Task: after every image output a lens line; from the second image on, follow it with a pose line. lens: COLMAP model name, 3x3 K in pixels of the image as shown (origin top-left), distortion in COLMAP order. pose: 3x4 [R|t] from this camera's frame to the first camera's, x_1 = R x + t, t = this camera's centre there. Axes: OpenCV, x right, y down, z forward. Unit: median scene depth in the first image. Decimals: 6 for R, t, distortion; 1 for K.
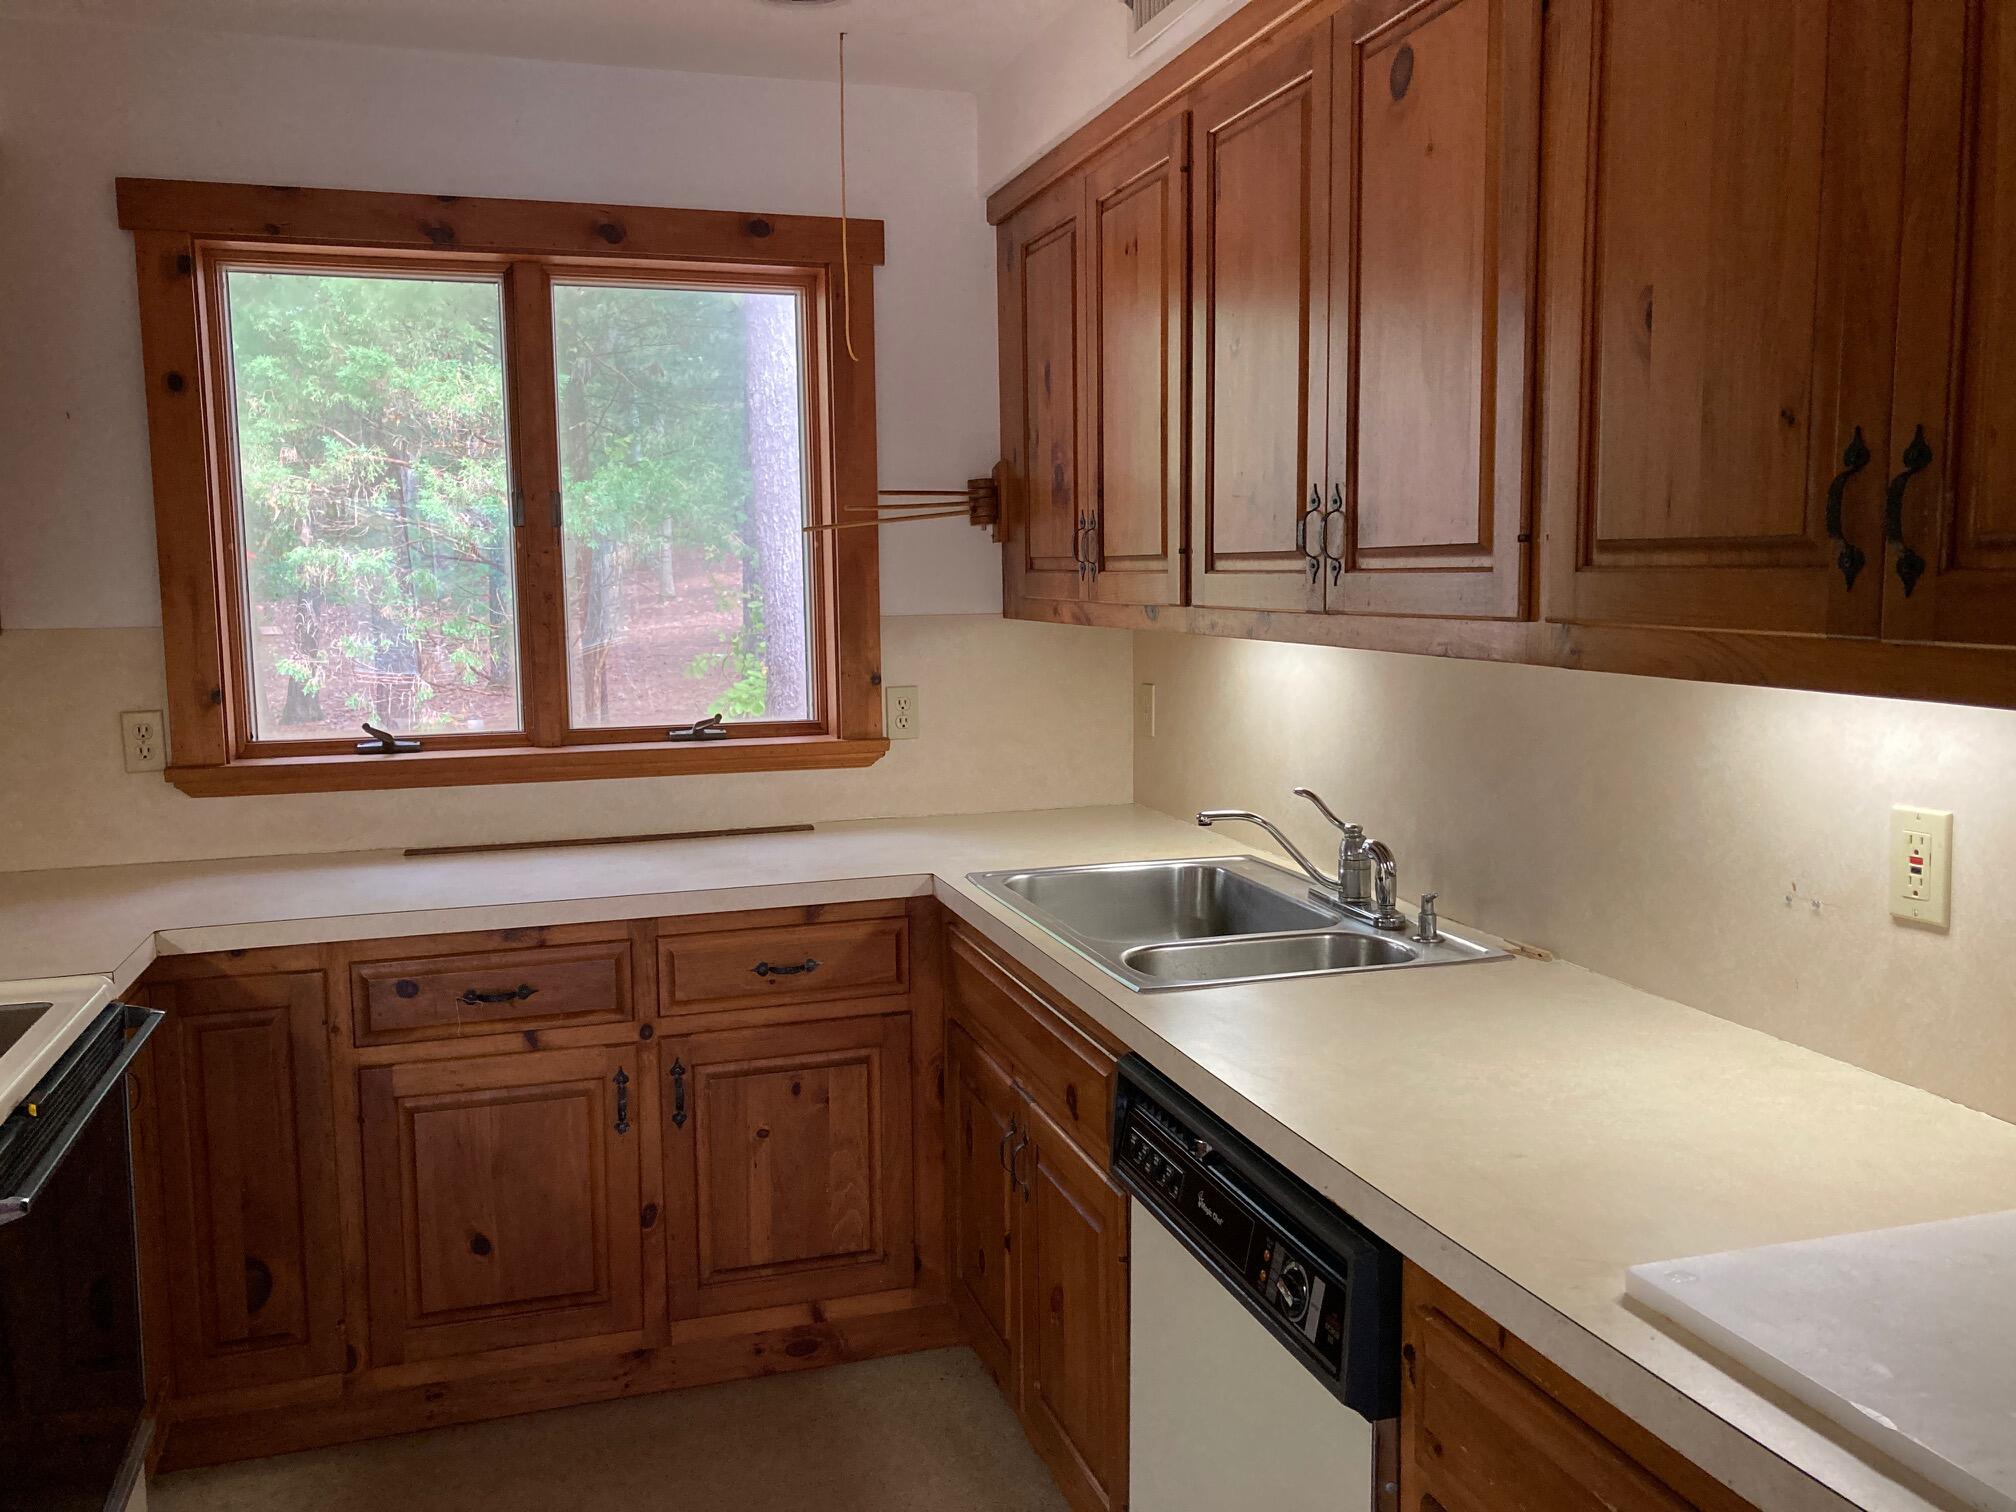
lens RADIAL K [[1651.7, 0, 1009.7], [0, 1651.7, 743.0], [0, 0, 1]] dist [0.029990, -0.019853]
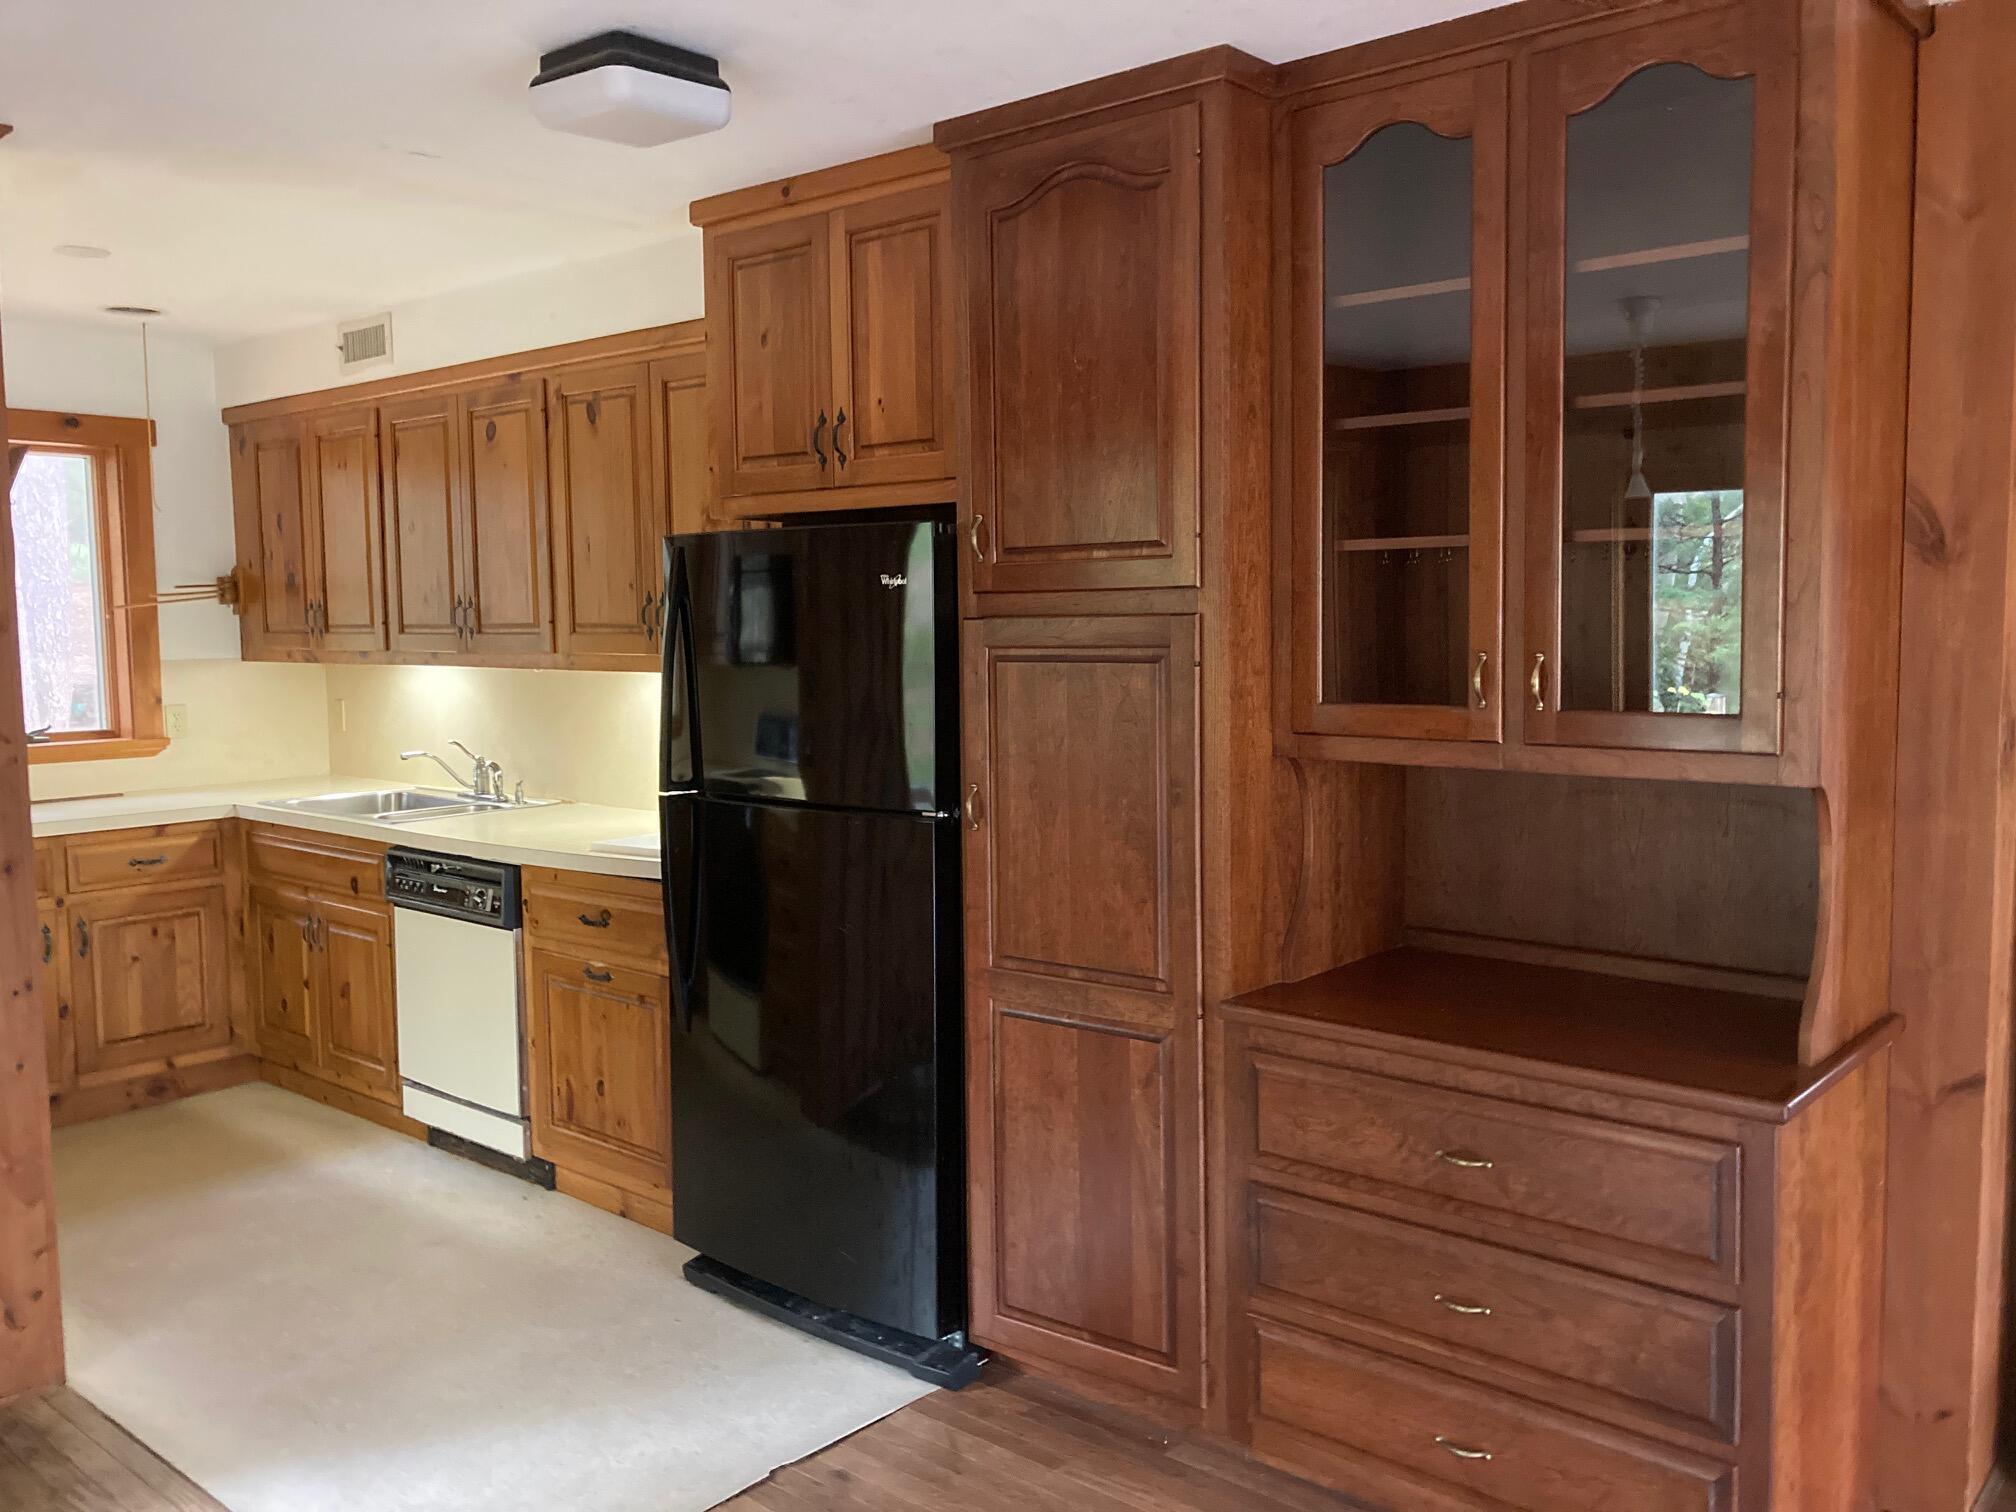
lens RADIAL K [[1651.7, 0, 1009.7], [0, 1651.7, 743.0], [0, 0, 1]] dist [0.029990, -0.019853]
pose [[0.849815, -0.041973, 0.525408, -0.281302], [0.058423, 0.998183, -0.014753, 0.091664], [-0.523834, 0.043233, 0.850723, -0.983981]]
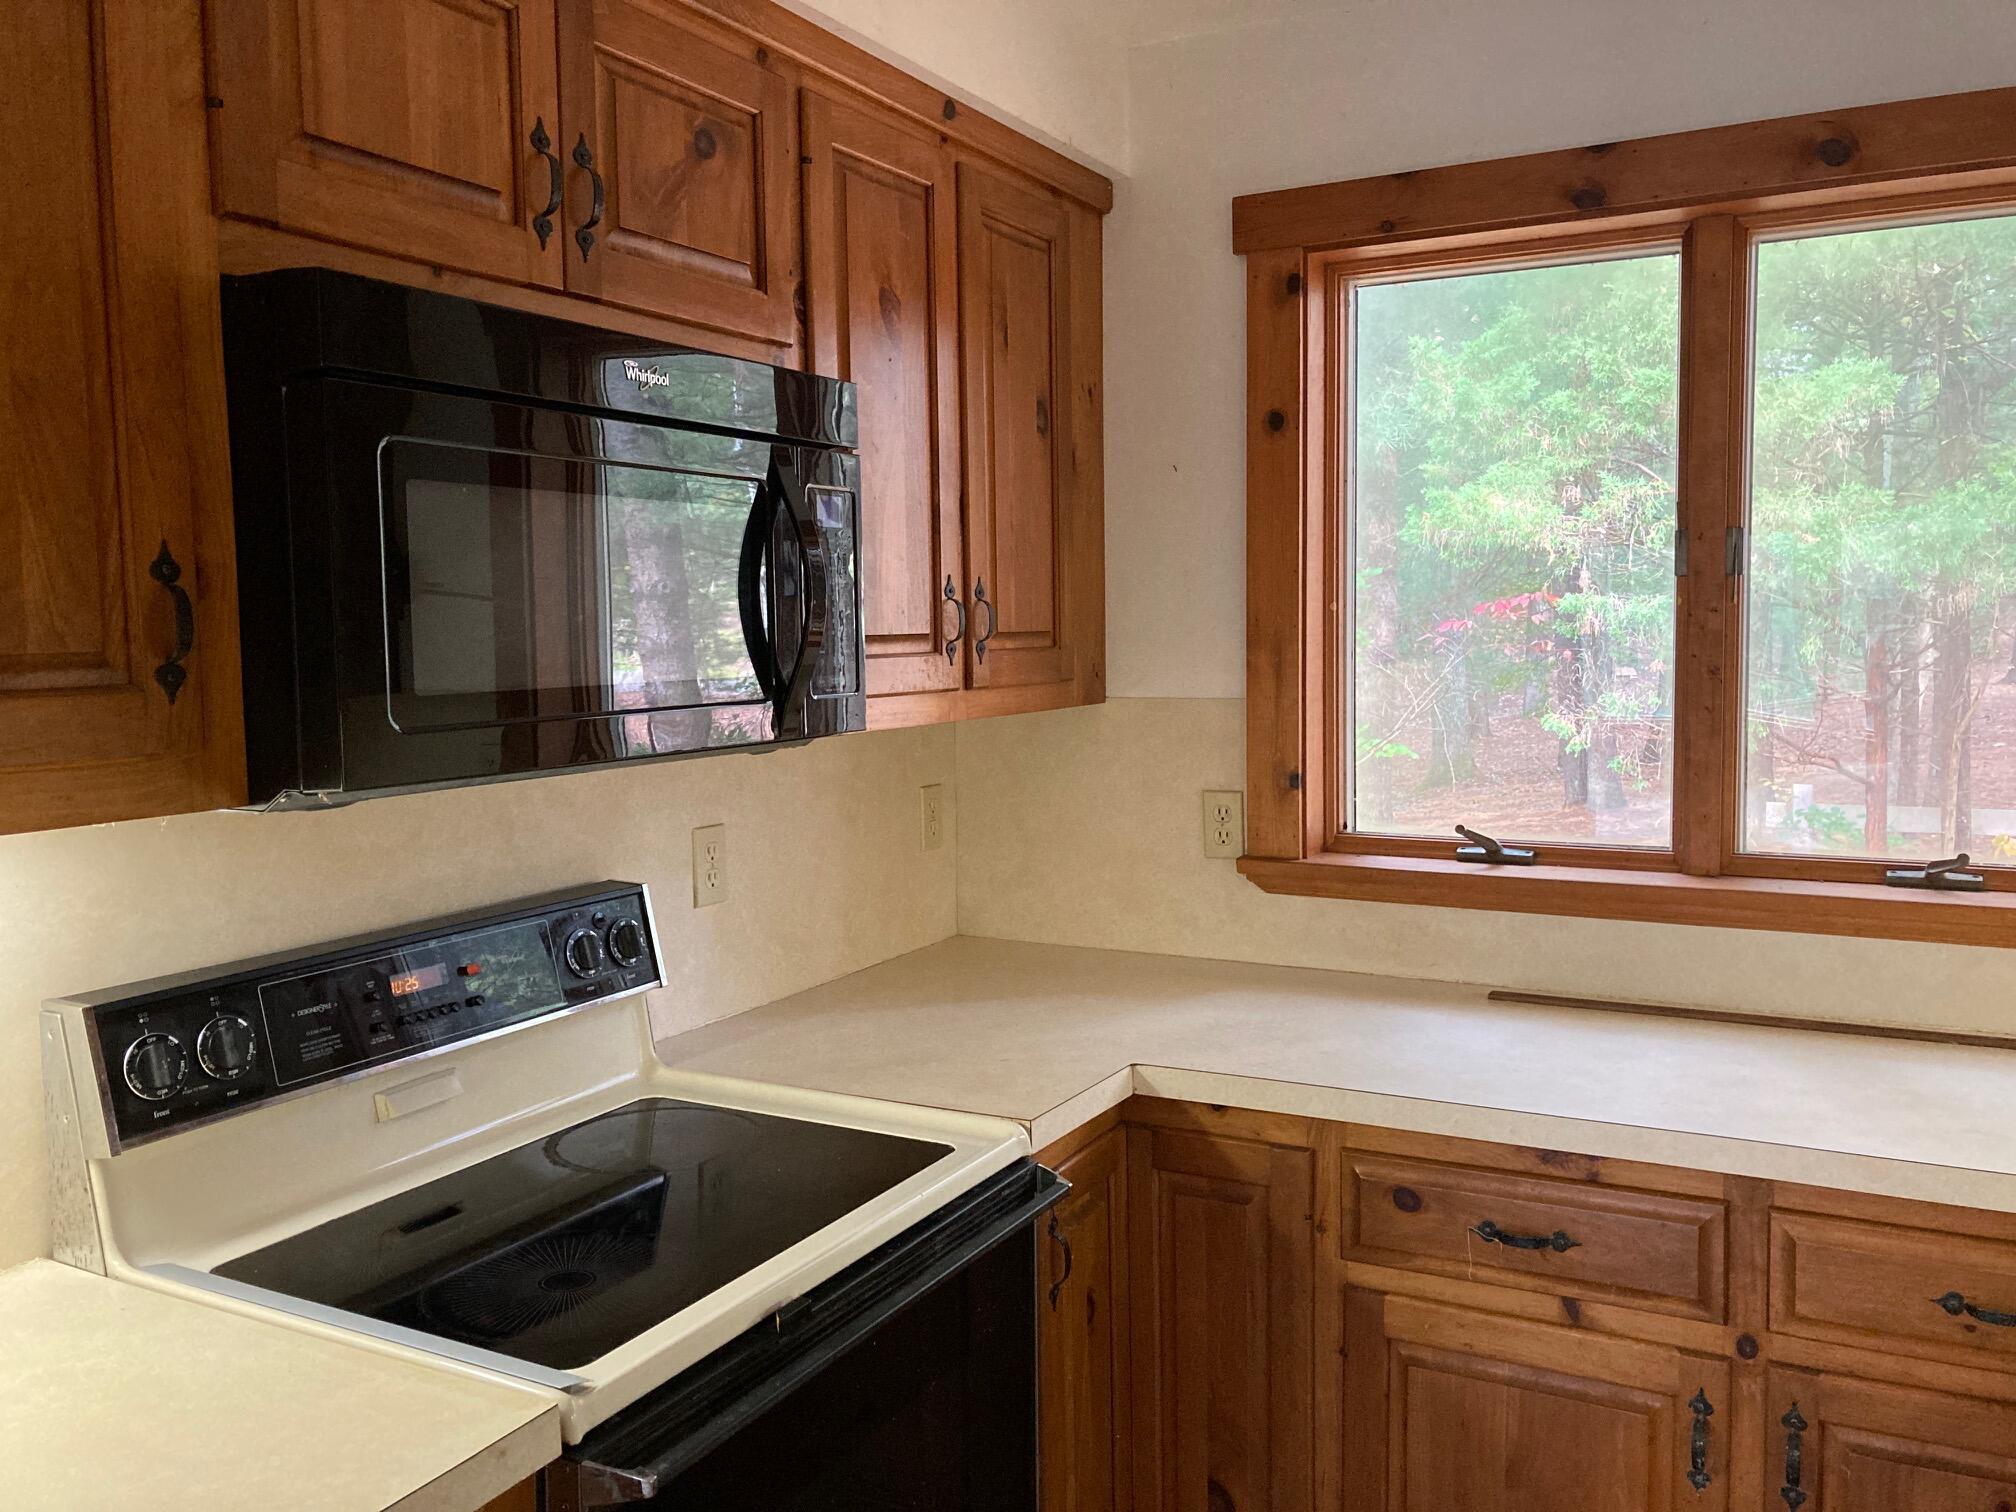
lens RADIAL K [[1651.7, 0, 1009.7], [0, 1651.7, 743.0], [0, 0, 1]] dist [0.029990, -0.019853]
pose [[0.701348, 0.056390, -0.710585, 0.030228], [-0.071445, 0.997407, 0.008635, -0.048360], [0.709230, 0.044712, 0.703558, 0.317179]]
